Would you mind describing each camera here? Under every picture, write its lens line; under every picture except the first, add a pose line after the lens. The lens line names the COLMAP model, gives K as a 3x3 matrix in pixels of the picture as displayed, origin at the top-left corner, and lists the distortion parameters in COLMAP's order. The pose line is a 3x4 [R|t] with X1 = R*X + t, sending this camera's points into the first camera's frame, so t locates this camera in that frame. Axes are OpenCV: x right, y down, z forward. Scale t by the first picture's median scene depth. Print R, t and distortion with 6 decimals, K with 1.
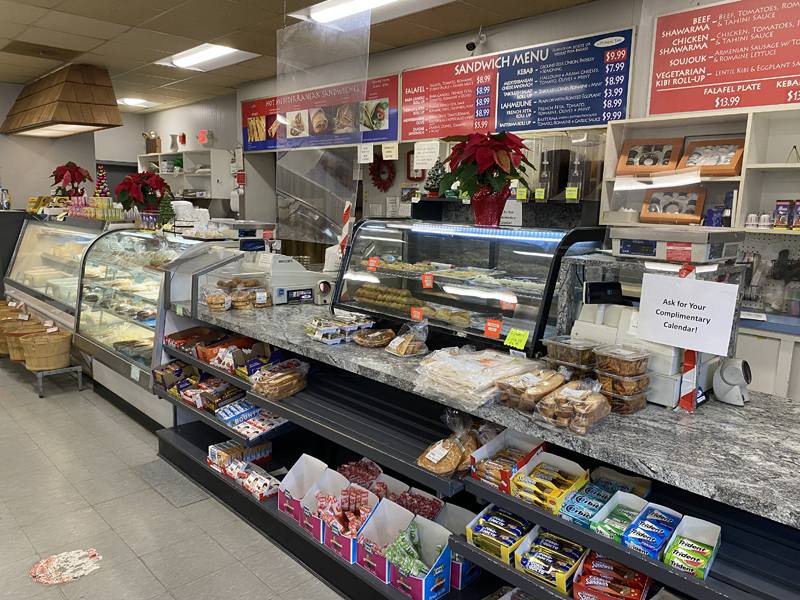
lens RADIAL K [[613.2, 0, 403.9], [0, 613.2, 299.9], [0, 0, 1]] dist [0.025064, -0.030192]
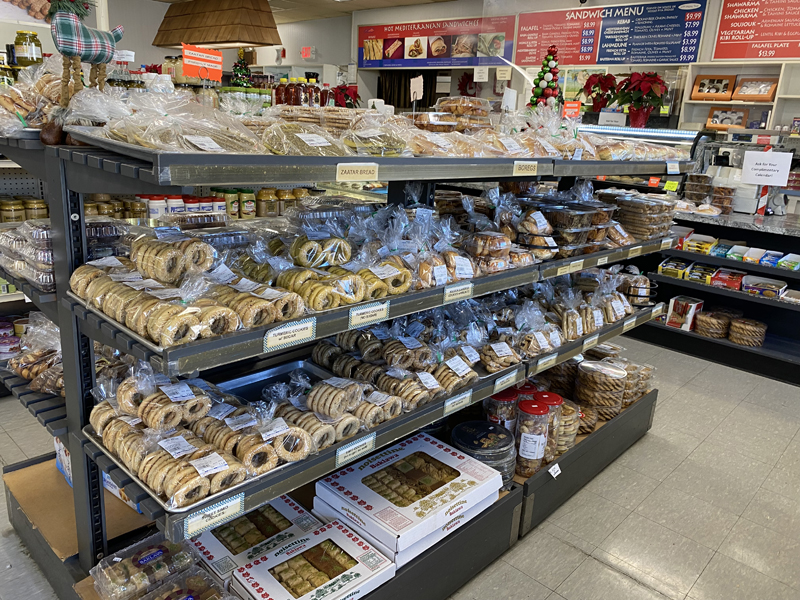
lens RADIAL K [[613.2, 0, 397.1], [0, 613.2, 295.0], [0, 0, 1]] dist [0.025064, -0.030192]
pose [[0.998461, 0.013193, 0.053872, -0.402177], [-0.019926, 0.991775, 0.126432, 0.091325], [-0.051761, -0.127311, 0.990511, -0.481984]]
